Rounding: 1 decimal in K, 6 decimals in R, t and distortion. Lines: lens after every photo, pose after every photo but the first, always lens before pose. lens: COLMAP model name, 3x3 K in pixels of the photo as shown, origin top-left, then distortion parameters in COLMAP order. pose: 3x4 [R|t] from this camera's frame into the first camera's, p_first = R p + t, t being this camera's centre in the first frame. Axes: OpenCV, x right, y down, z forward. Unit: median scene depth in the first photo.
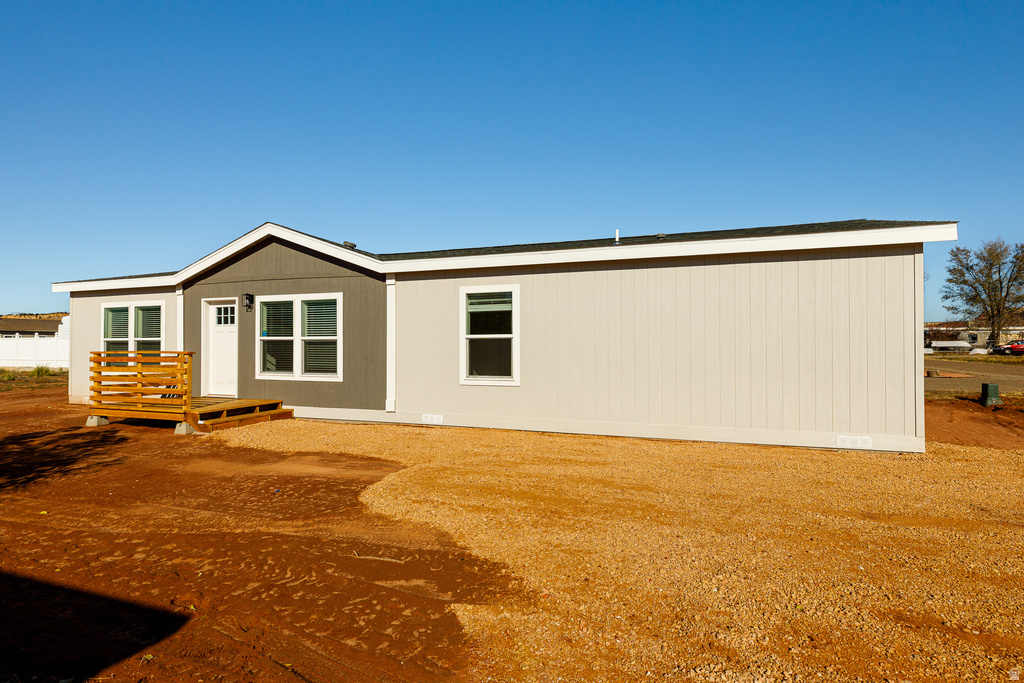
lens RADIAL K [[544.7, 0, 545.8], [0, 544.7, 338.4], [0, 0, 1]] dist [-0.001939, -0.000198]
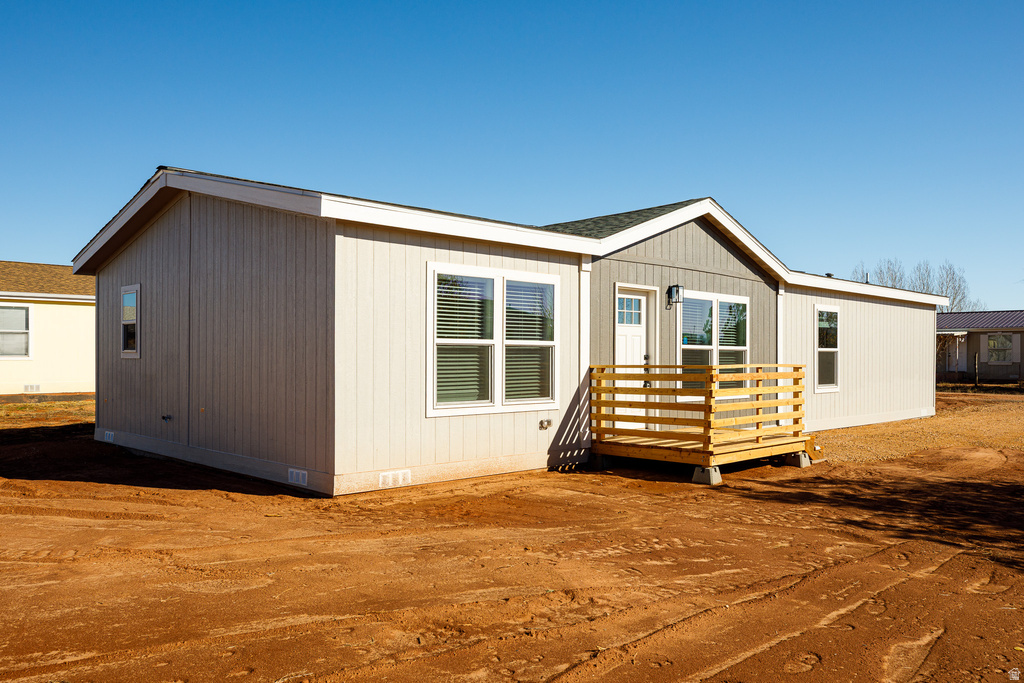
lens RADIAL K [[771.3, 0, 512.0], [0, 771.3, 341.5], [0, 0, 1]] dist [-0.001282, -0.000295]
pose [[0.454689, 0.020364, 0.890418, -1.618767], [-0.021754, 0.999694, -0.011754, 0.011211], [-0.890385, -0.014026, 0.454993, 0.744763]]
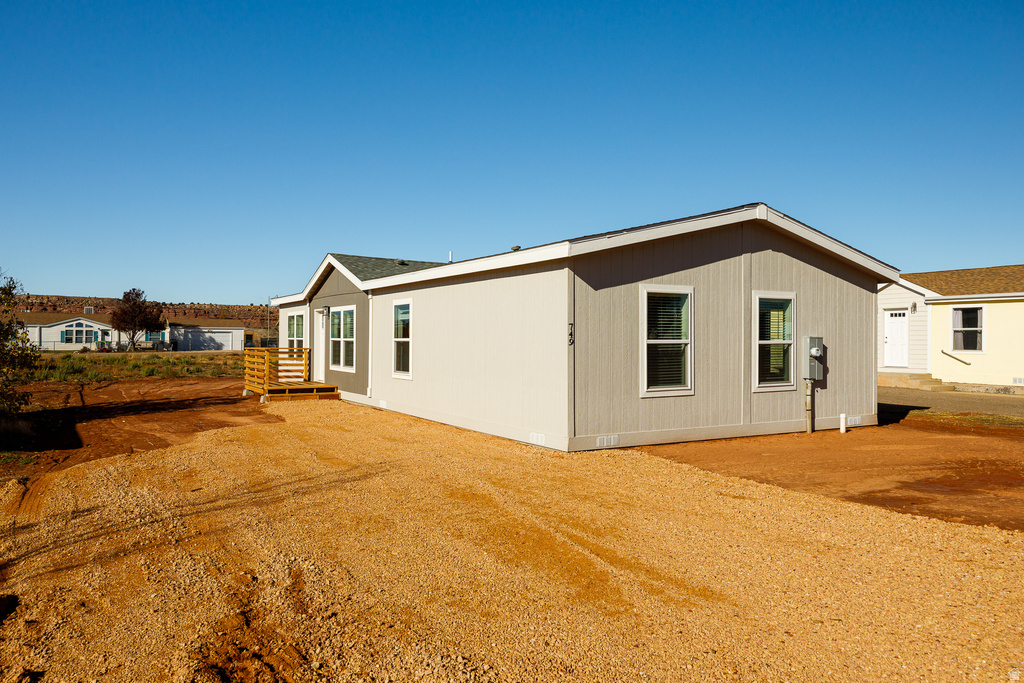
lens RADIAL K [[798.9, 0, 512.0], [0, 798.9, 341.5], [0, 0, 1]] dist [-0.004032, -0.004781]
pose [[0.752517, 0.015352, -0.658394, 1.128131], [-0.017204, 0.999845, 0.003650, -0.009323], [0.658348, 0.008581, 0.752665, -0.186114]]
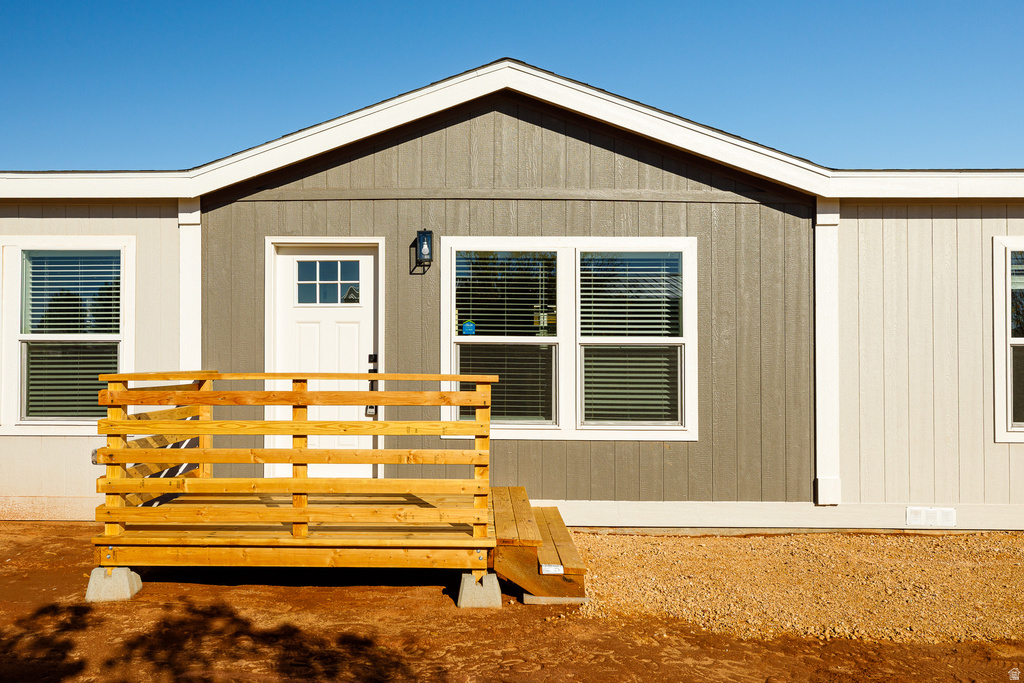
lens RADIAL K [[798.9, 0, 512.0], [0, 798.9, 341.5], [0, 0, 1]] dist [-0.004032, -0.004781]
pose [[0.948716, 0.011664, 0.315914, -0.693669], [-0.010469, 0.999930, -0.005479, 0.004483], [-0.315956, 0.001890, 0.948772, 0.421881]]
